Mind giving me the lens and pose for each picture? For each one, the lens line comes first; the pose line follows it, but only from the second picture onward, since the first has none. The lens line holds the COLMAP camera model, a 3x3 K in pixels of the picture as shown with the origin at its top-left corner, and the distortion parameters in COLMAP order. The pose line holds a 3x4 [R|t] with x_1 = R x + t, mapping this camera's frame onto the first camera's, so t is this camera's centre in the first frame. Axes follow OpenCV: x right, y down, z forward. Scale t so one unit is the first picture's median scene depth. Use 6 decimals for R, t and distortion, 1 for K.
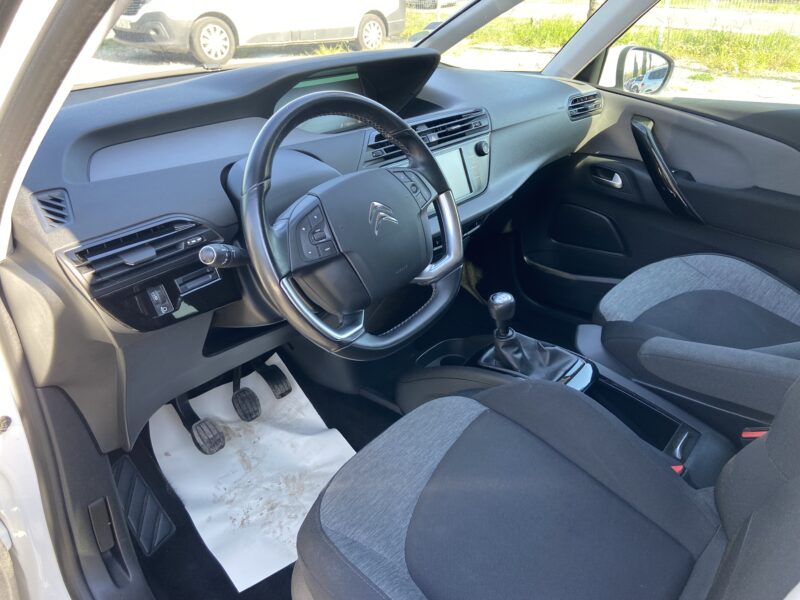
lens RADIAL K [[603.6, 0, 401.5], [0, 603.6, 298.5], [0, 0, 1]] dist [0.095251, -0.111298]
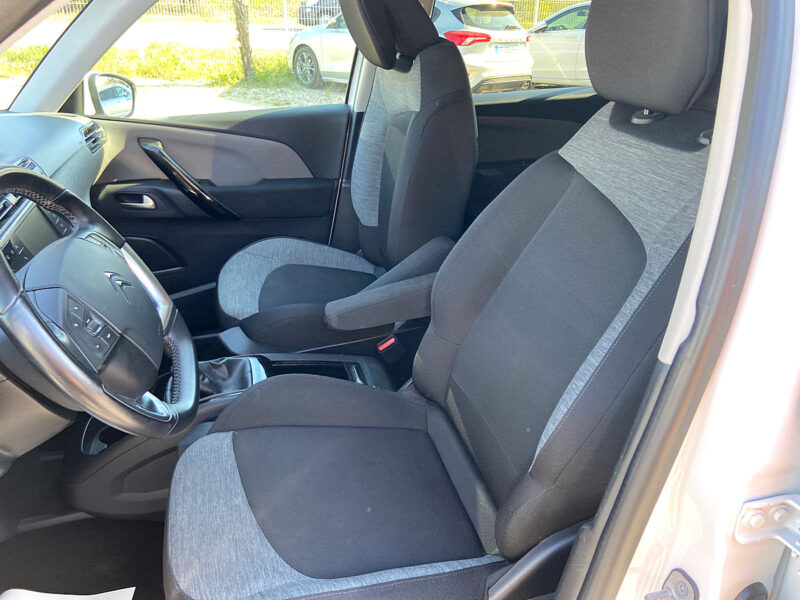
lens RADIAL K [[603.6, 0, 420.4], [0, 603.6, 299.2], [0, 0, 1]] dist [0.095251, -0.111298]
pose [[0.541421, -0.368853, 0.755521, -0.304475], [0.377225, 0.909671, 0.173784, -0.065461], [-0.751375, 0.190911, 0.631655, 0.050150]]
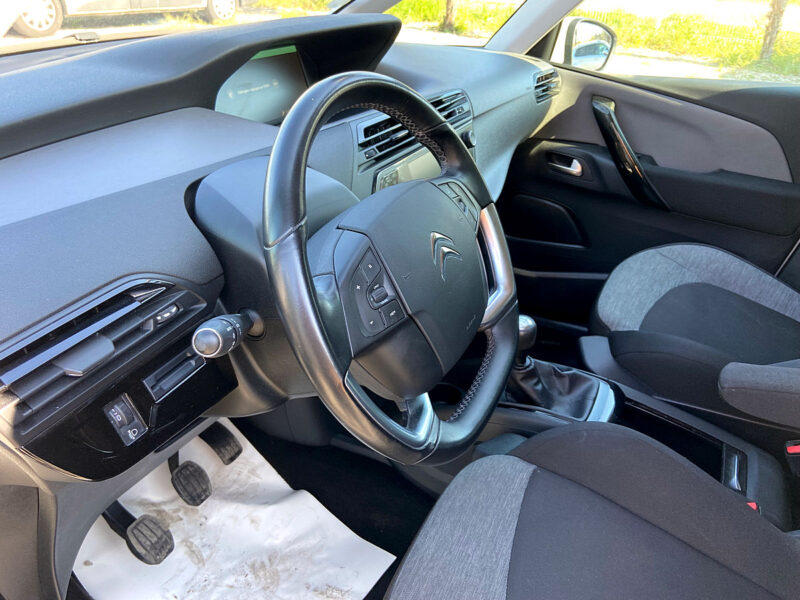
lens RADIAL K [[603.6, 0, 410.2], [0, 603.6, 303.9], [0, 0, 1]] dist [0.095251, -0.111298]
pose [[0.971006, -0.089230, 0.221776, -0.143287], [0.079679, 0.995481, 0.051665, -0.071414], [-0.225384, -0.032496, 0.973728, 0.199634]]
